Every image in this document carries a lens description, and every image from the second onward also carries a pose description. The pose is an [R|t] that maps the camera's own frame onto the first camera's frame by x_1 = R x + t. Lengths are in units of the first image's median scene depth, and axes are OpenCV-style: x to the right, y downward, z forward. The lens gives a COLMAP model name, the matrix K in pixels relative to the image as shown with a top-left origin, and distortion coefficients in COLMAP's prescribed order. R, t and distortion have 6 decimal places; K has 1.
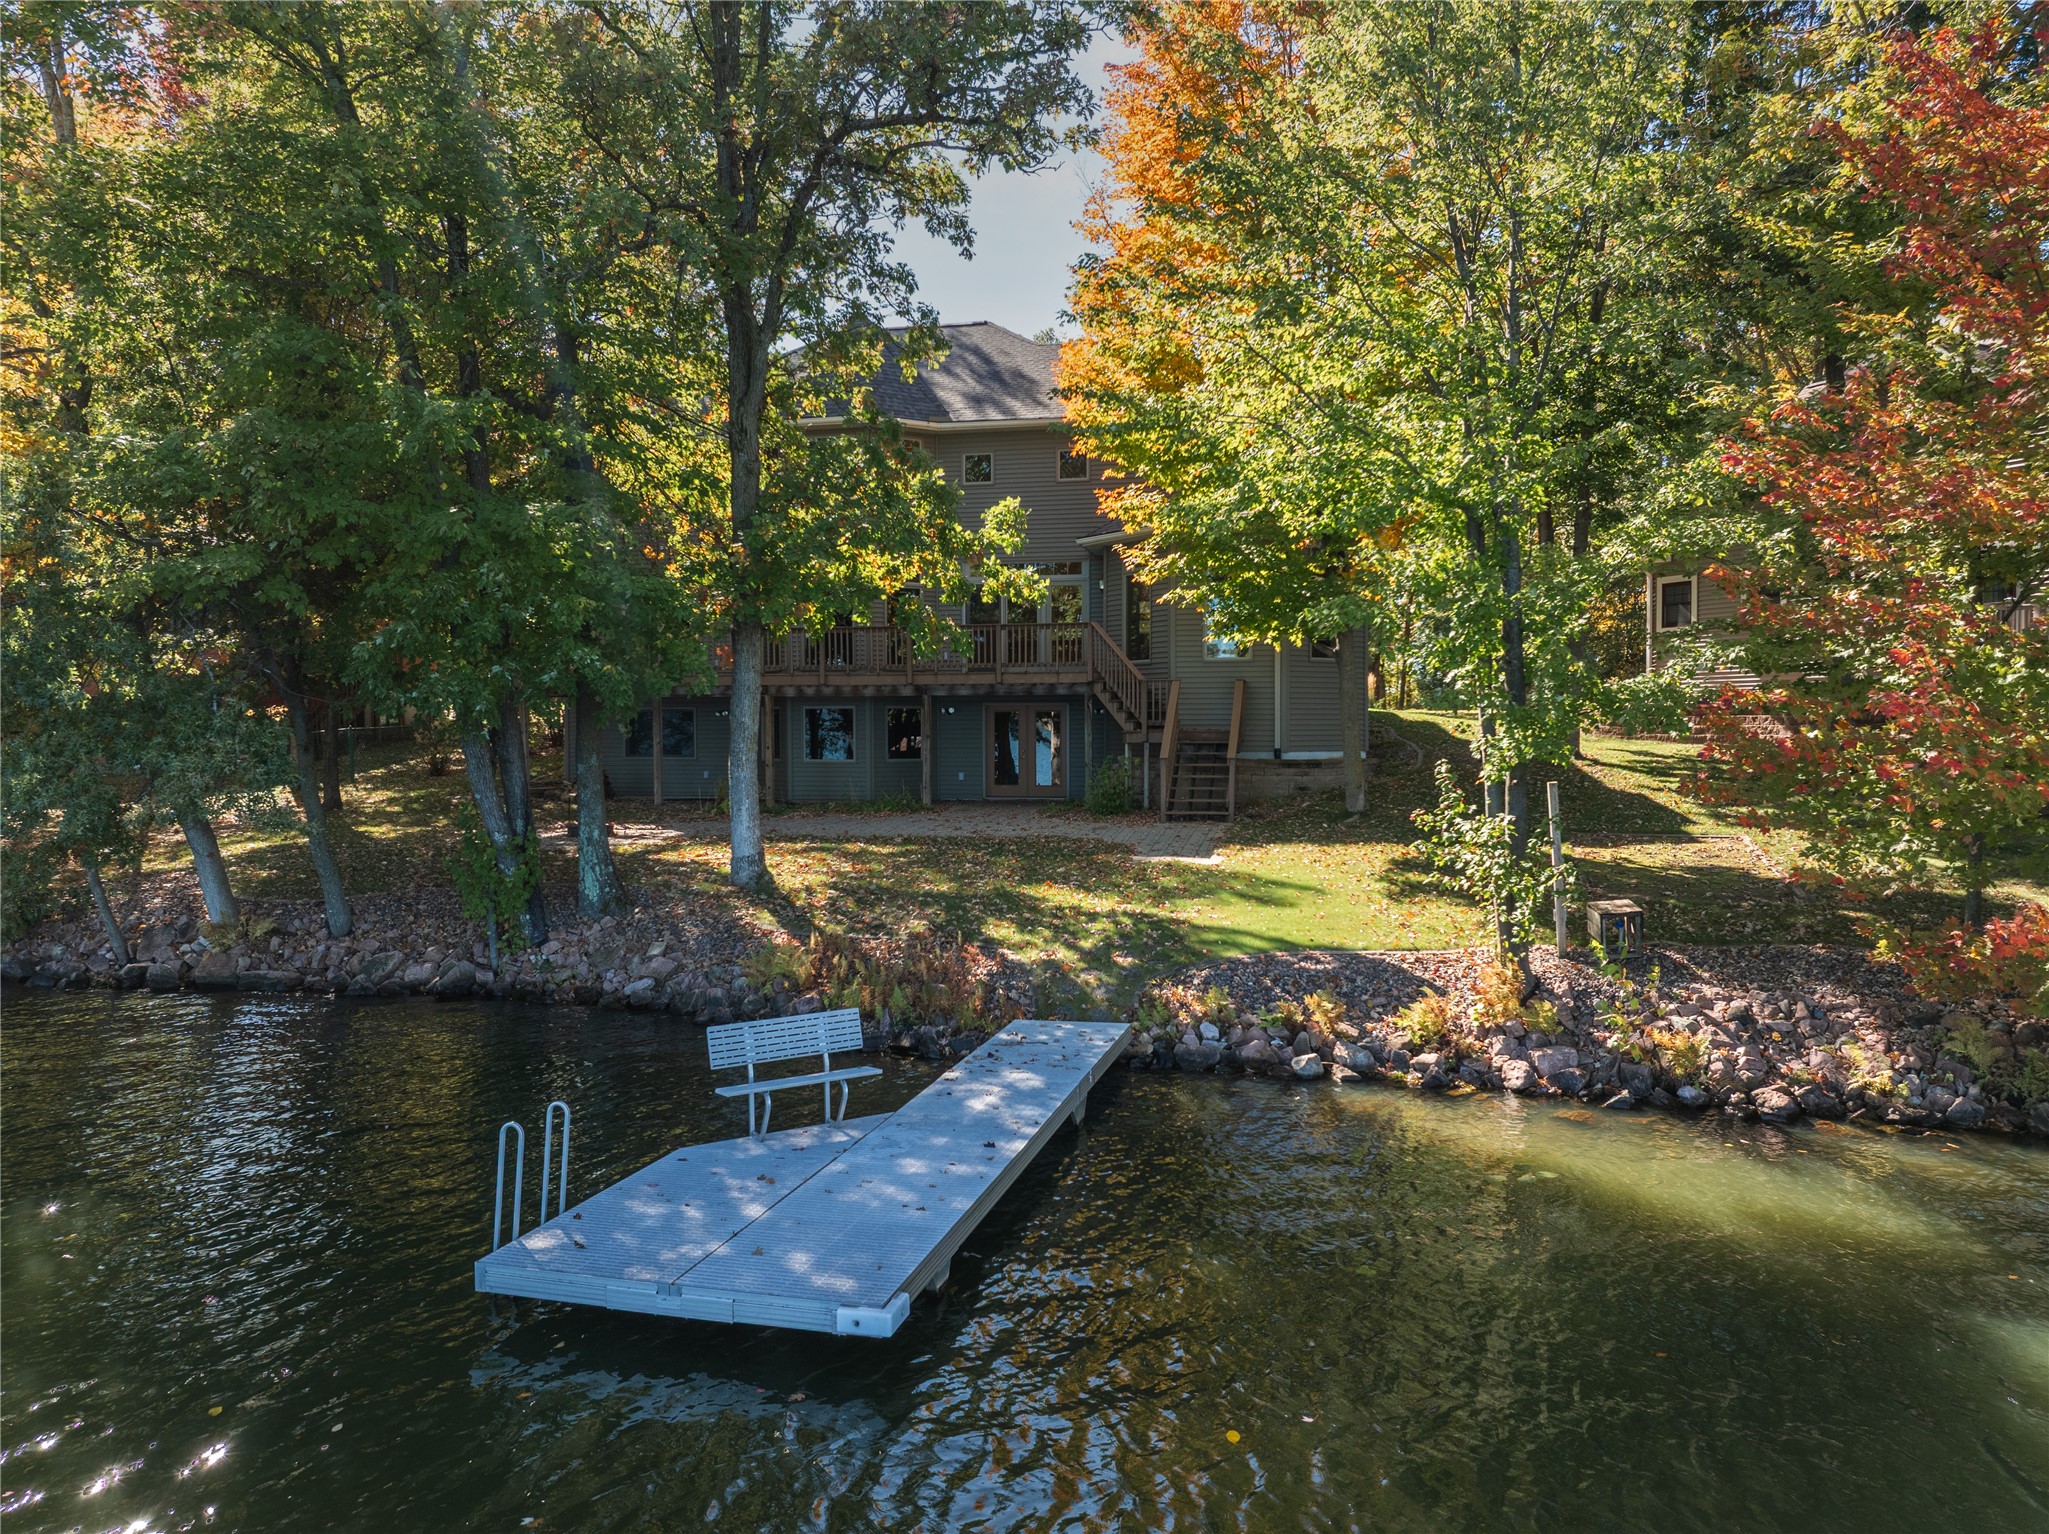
lens RADIAL K [[1440.6, 0, 1021.0], [0, 1440.6, 761.3], [0, 0, 1]] dist [-0.027920, -0.005984]
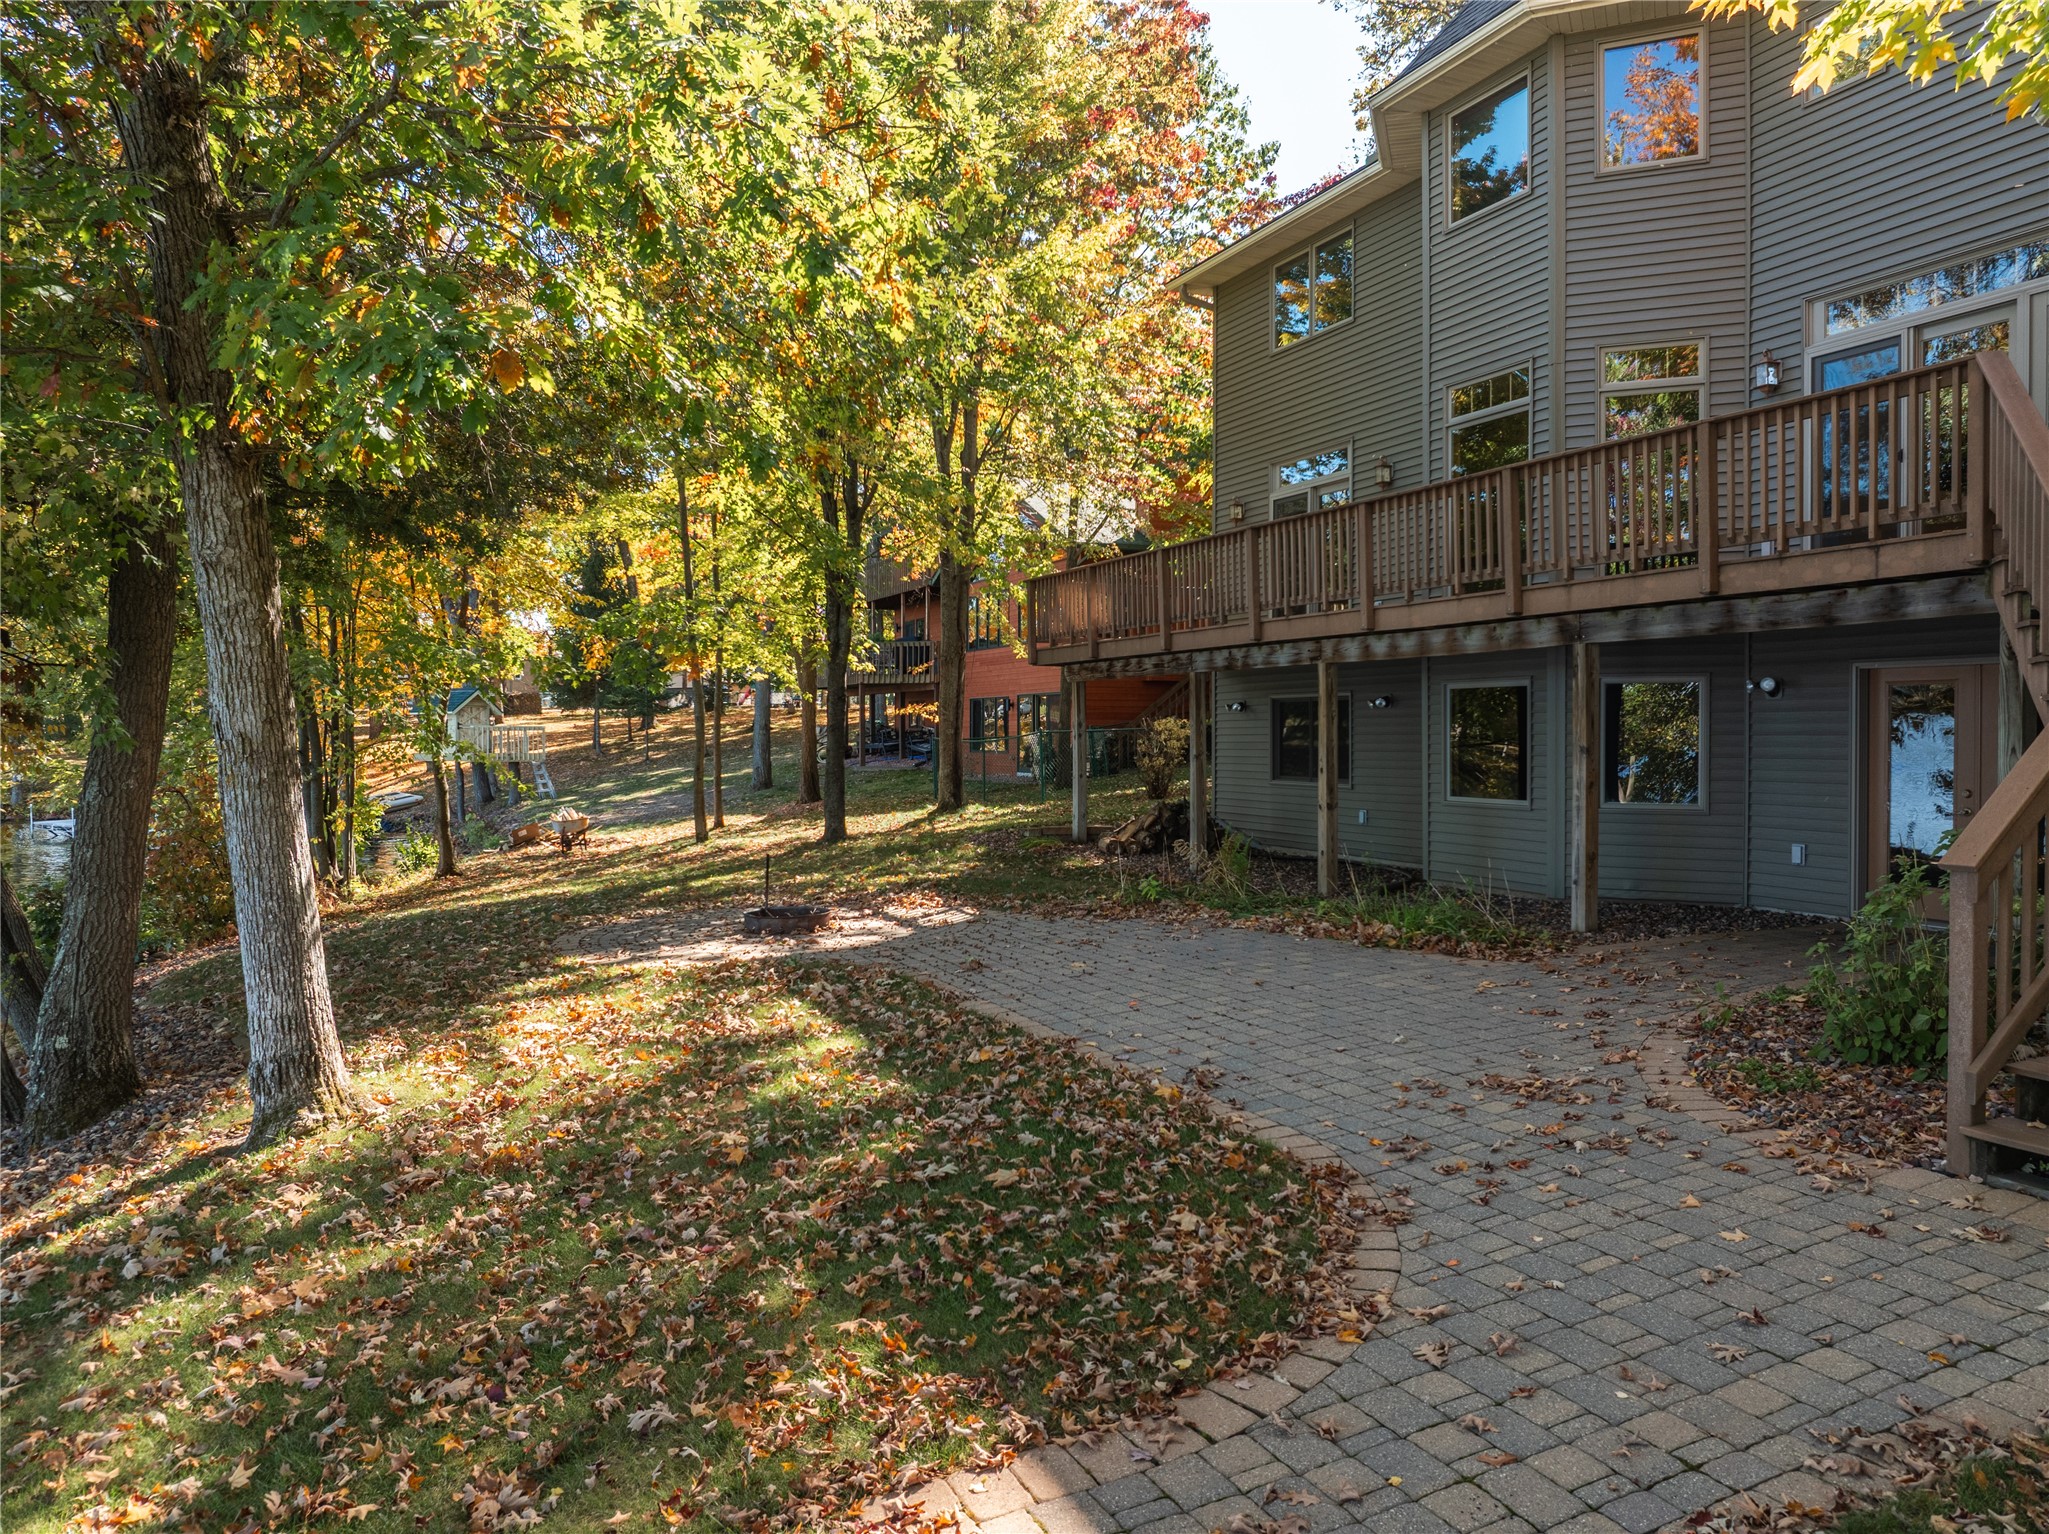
lens RADIAL K [[1440.6, 0, 1024.0], [0, 1440.6, 769.0], [0, 0, 1]] dist [-0.027920, -0.005984]
pose [[0.592331, 0.017674, -0.805501, 0.316032], [-0.016262, 0.999818, 0.009979, -0.028517], [0.805531, 0.007188, 0.592511, 1.327074]]
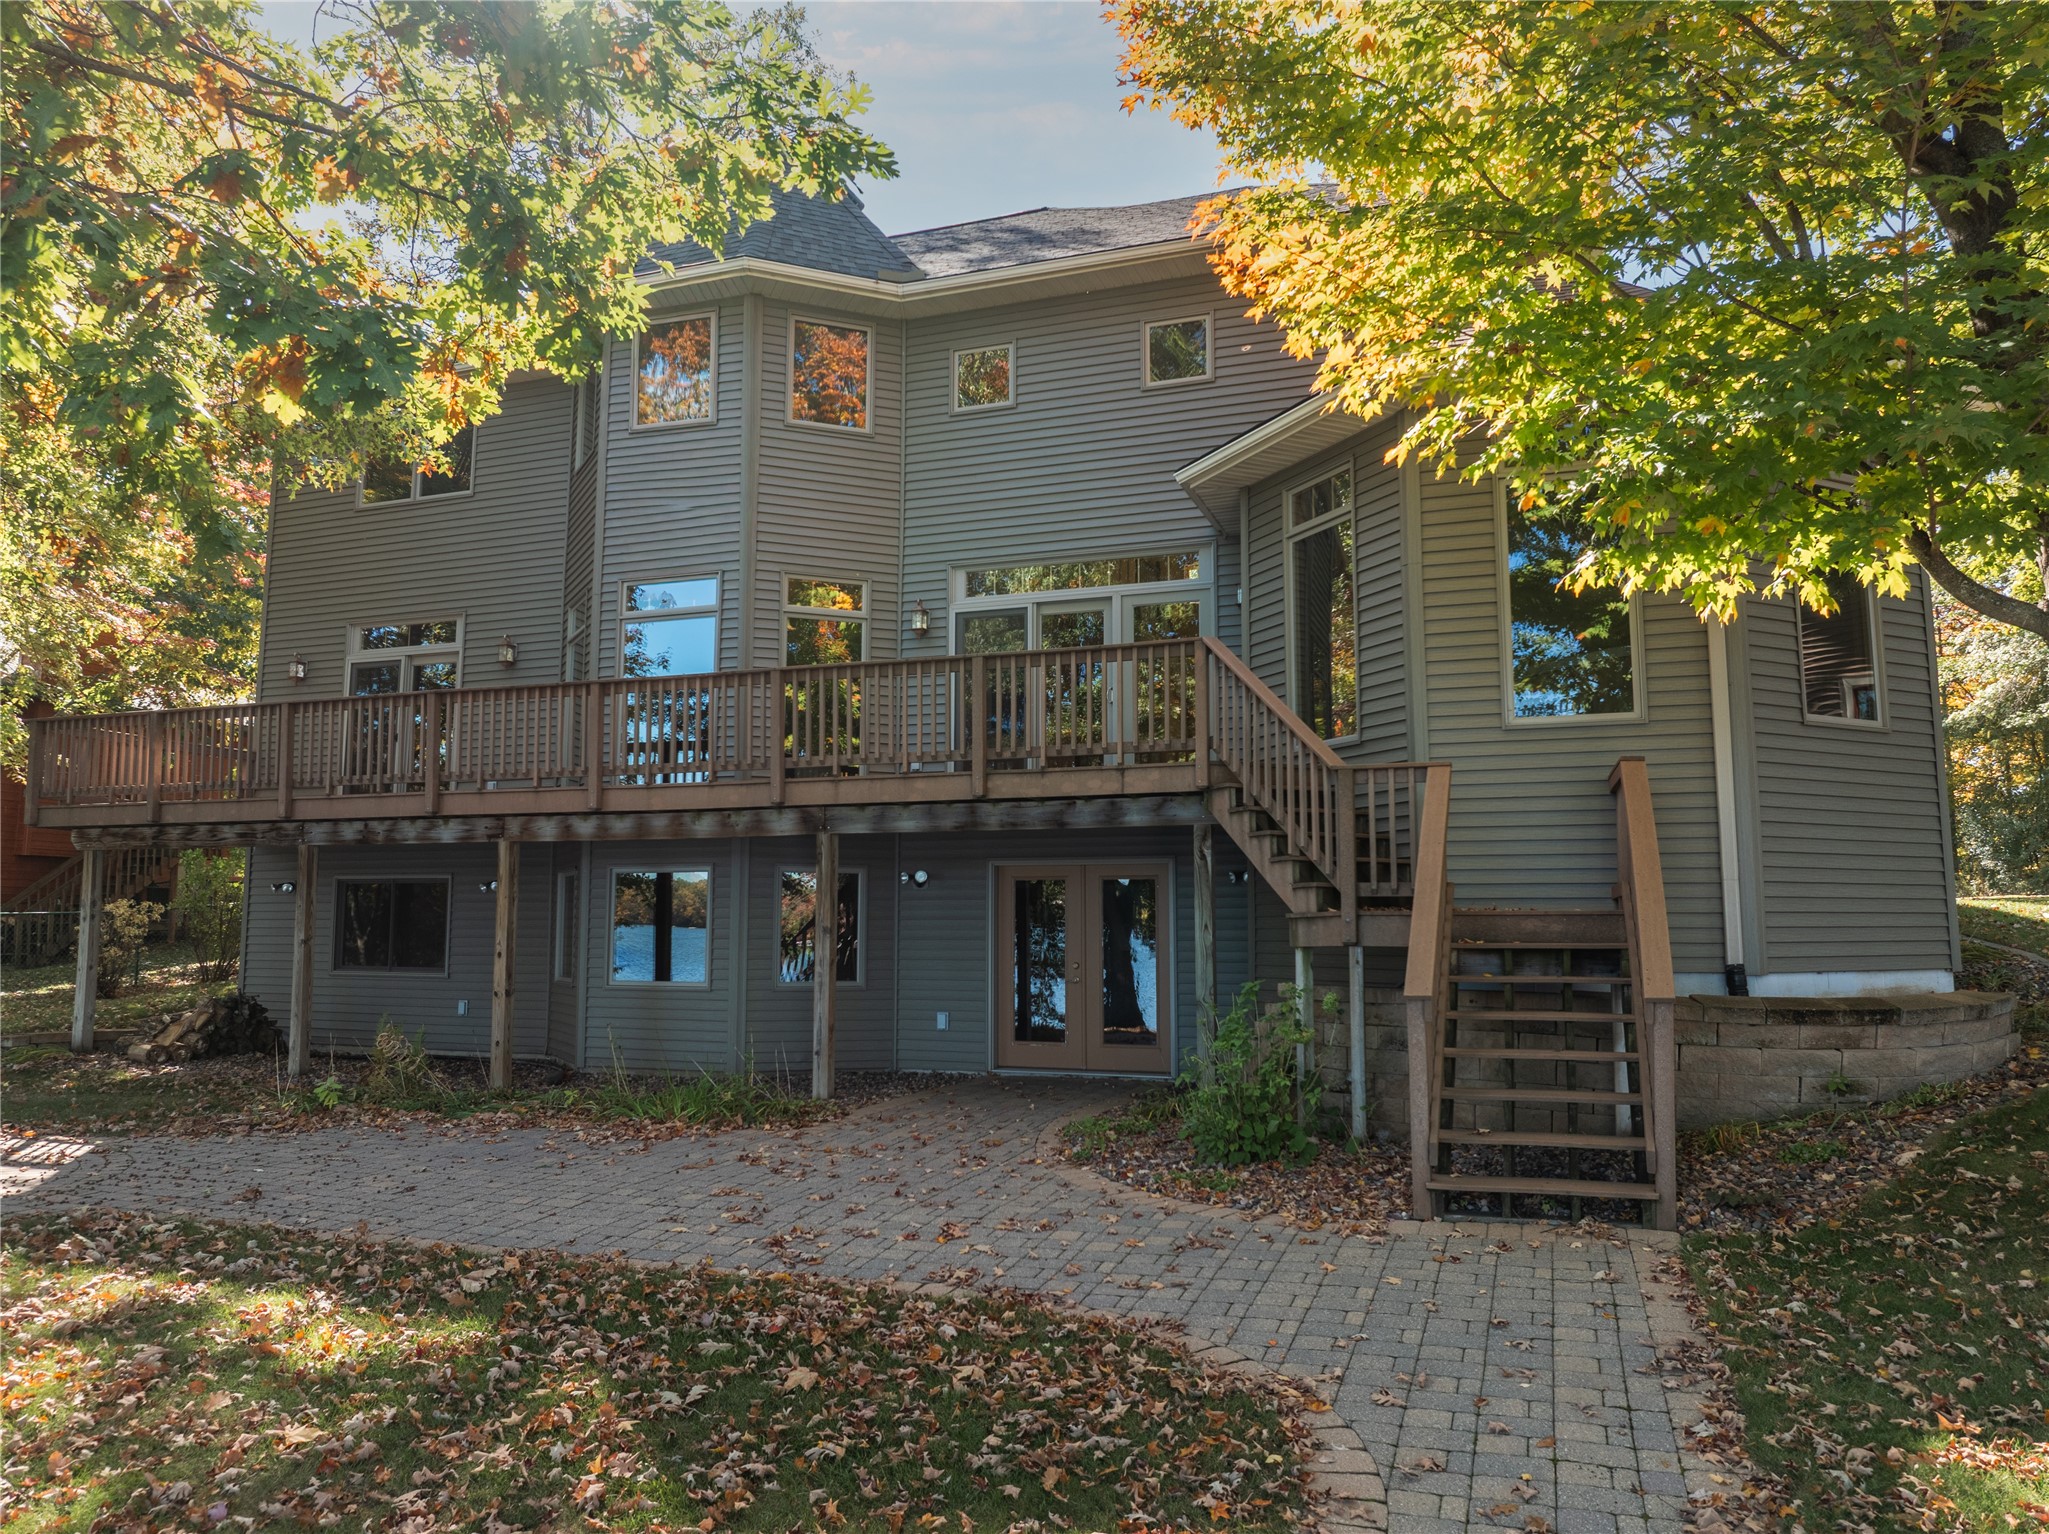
lens RADIAL K [[1440.6, 0, 1021.4], [0, 1440.6, 770.4], [0, 0, 1]] dist [-0.027920, -0.005984]
pose [[0.991202, -0.013557, -0.131665, 0.098499], [-0.004493, 0.990722, -0.135828, -0.014377], [0.132285, 0.135225, 0.981945, 1.190214]]
